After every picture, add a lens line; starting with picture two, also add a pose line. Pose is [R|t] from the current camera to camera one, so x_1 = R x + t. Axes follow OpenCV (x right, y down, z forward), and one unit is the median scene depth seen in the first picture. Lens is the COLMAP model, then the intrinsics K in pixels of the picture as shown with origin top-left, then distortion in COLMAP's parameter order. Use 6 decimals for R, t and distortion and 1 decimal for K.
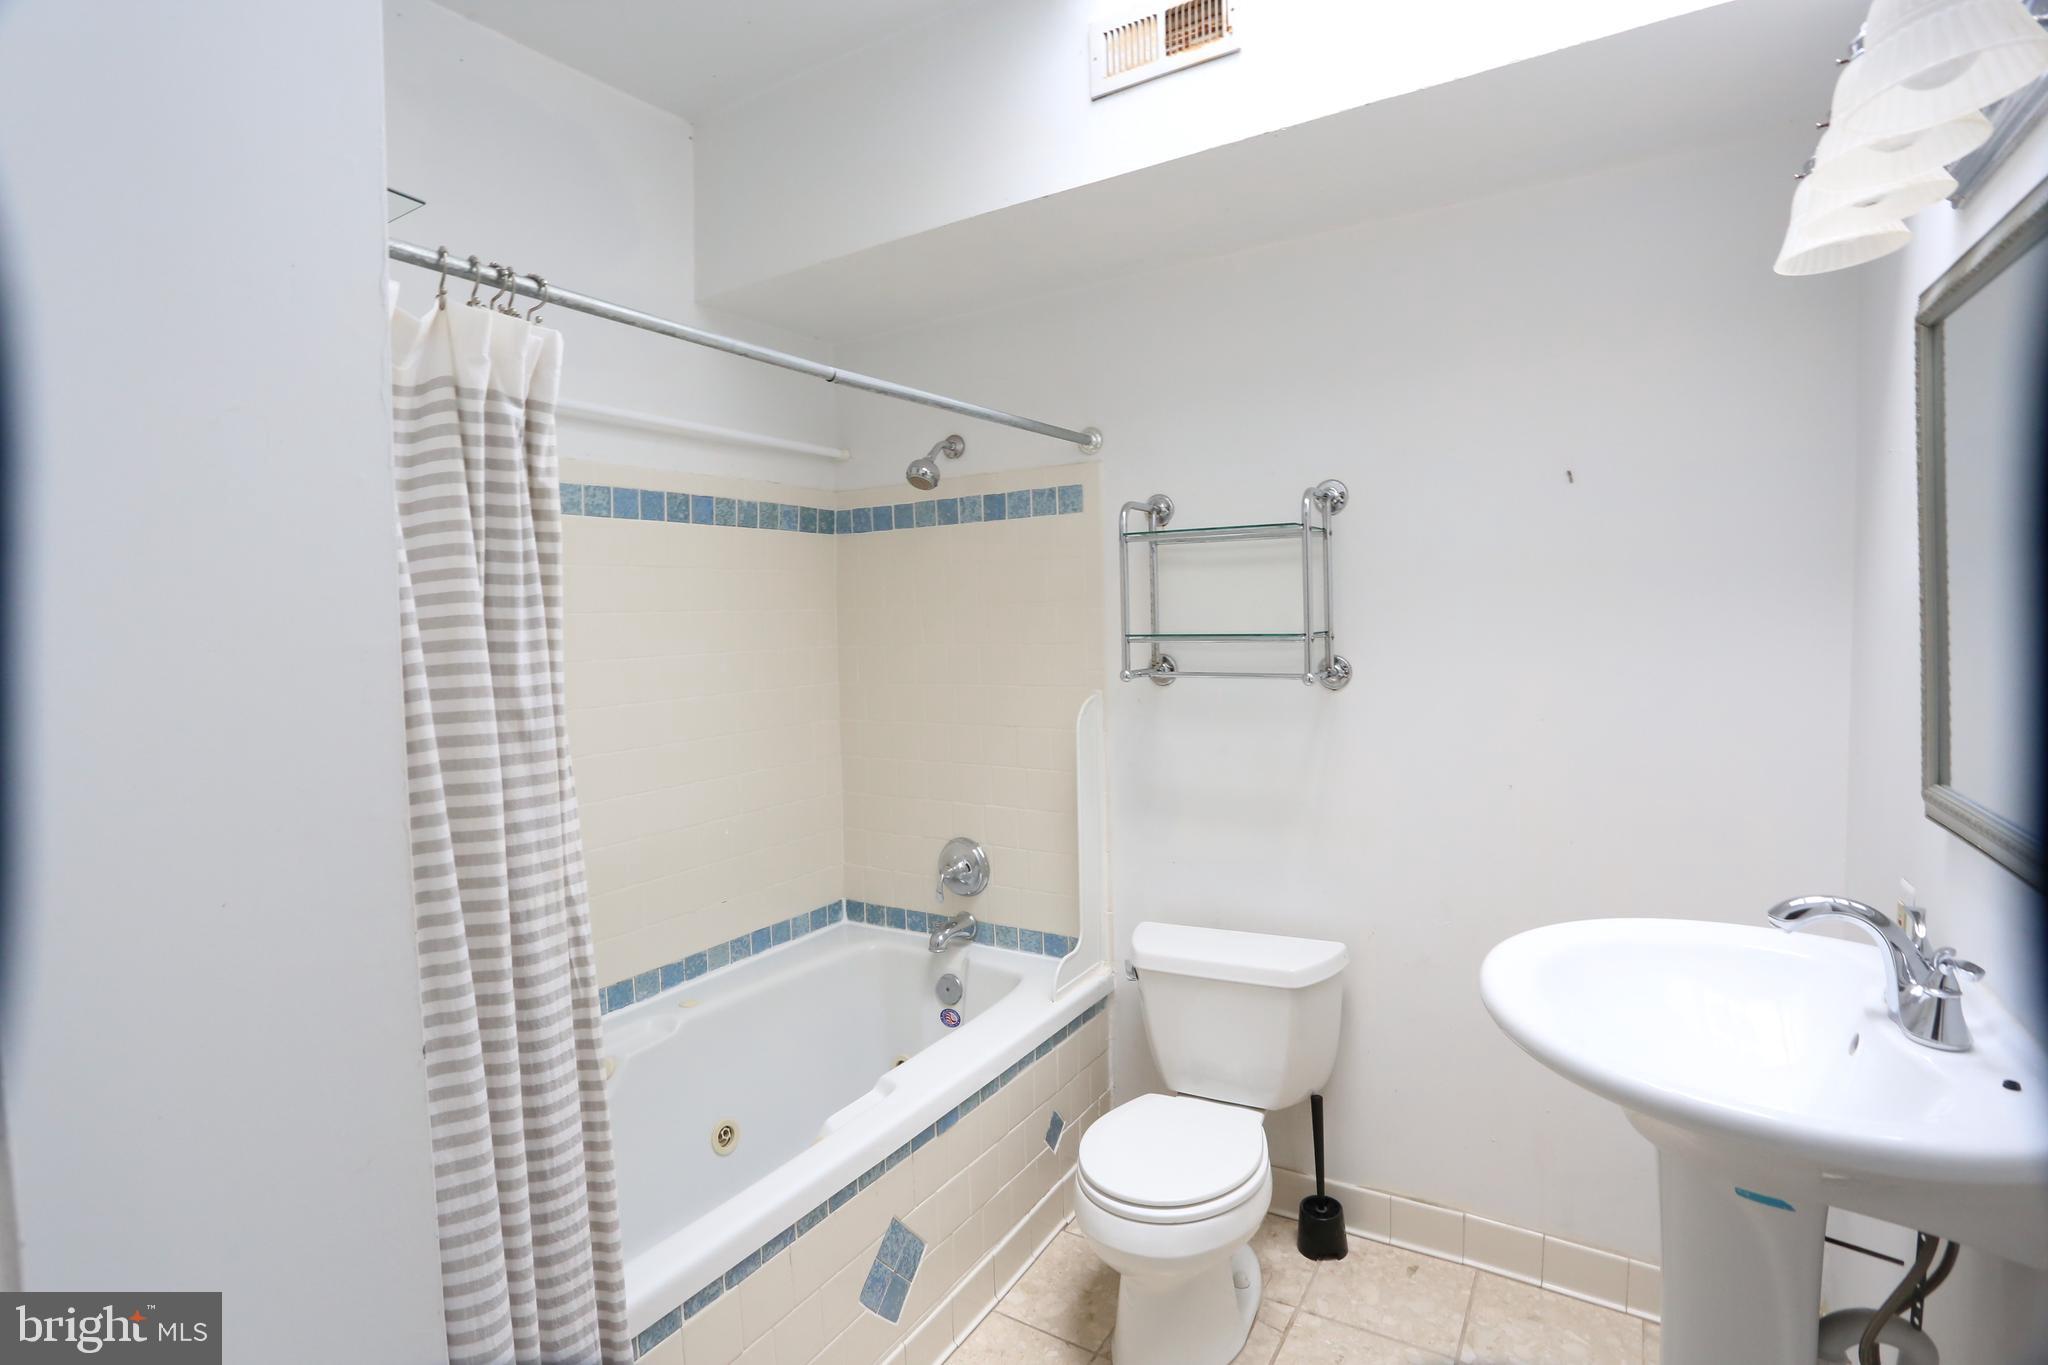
lens RADIAL K [[998.6, 0, 1013.4], [0, 998.6, 678.4], [0, 0, 1]] dist [-0.075926, 0.033128]
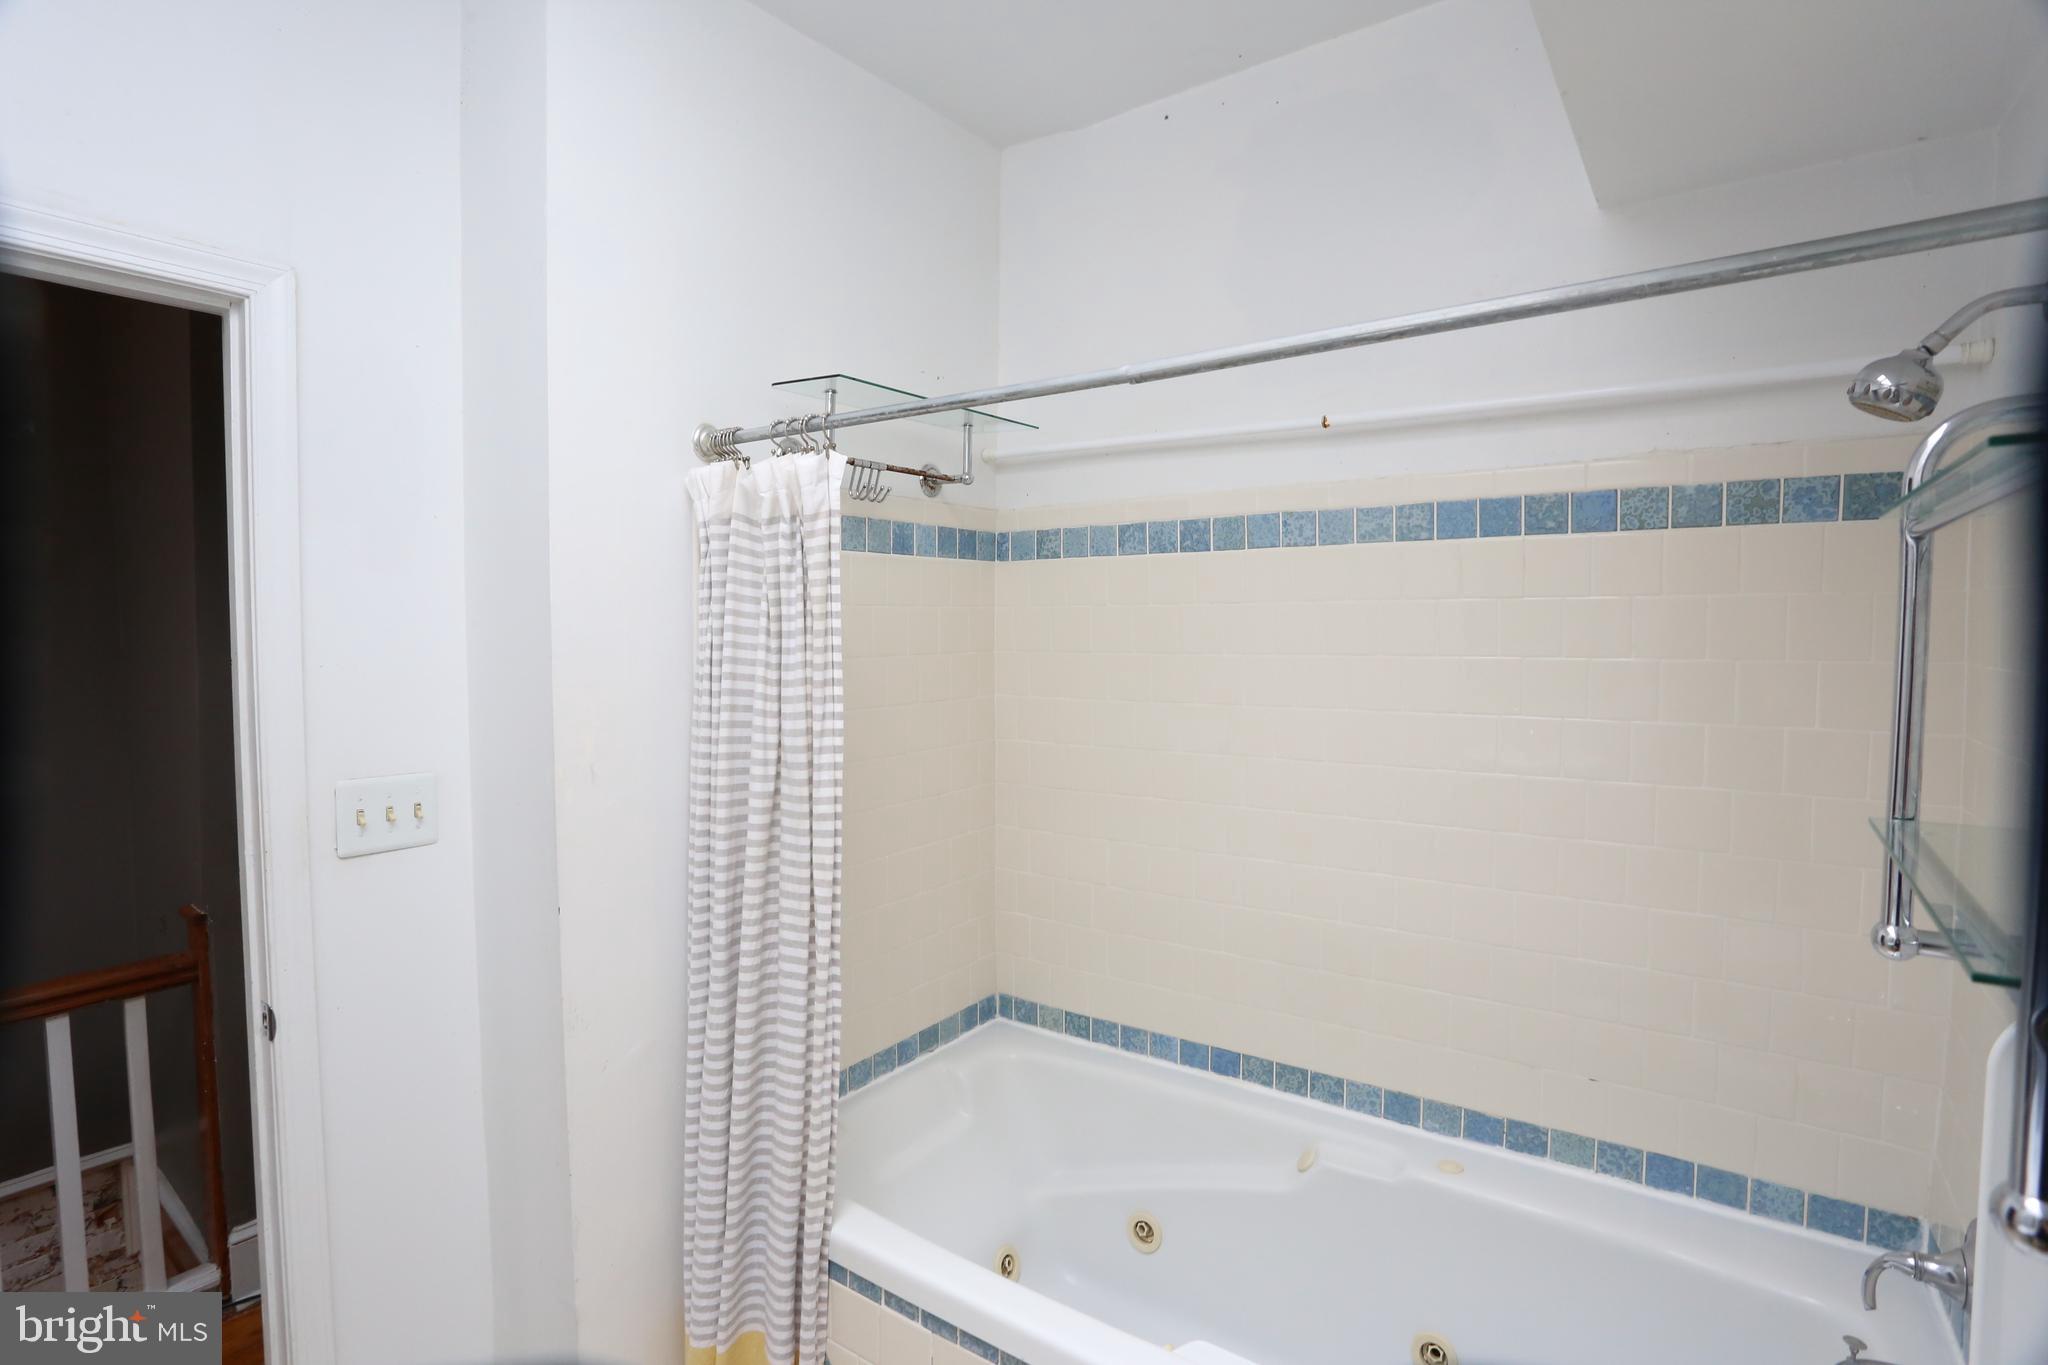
lens RADIAL K [[998.6, 0, 1013.4], [0, 998.6, 678.4], [0, 0, 1]] dist [-0.075926, 0.033128]
pose [[-0.054092, 0.056495, -0.996937, 0.407334], [-0.070170, 0.995715, 0.060233, -0.067275], [0.996067, 0.073213, -0.049896, 0.648148]]
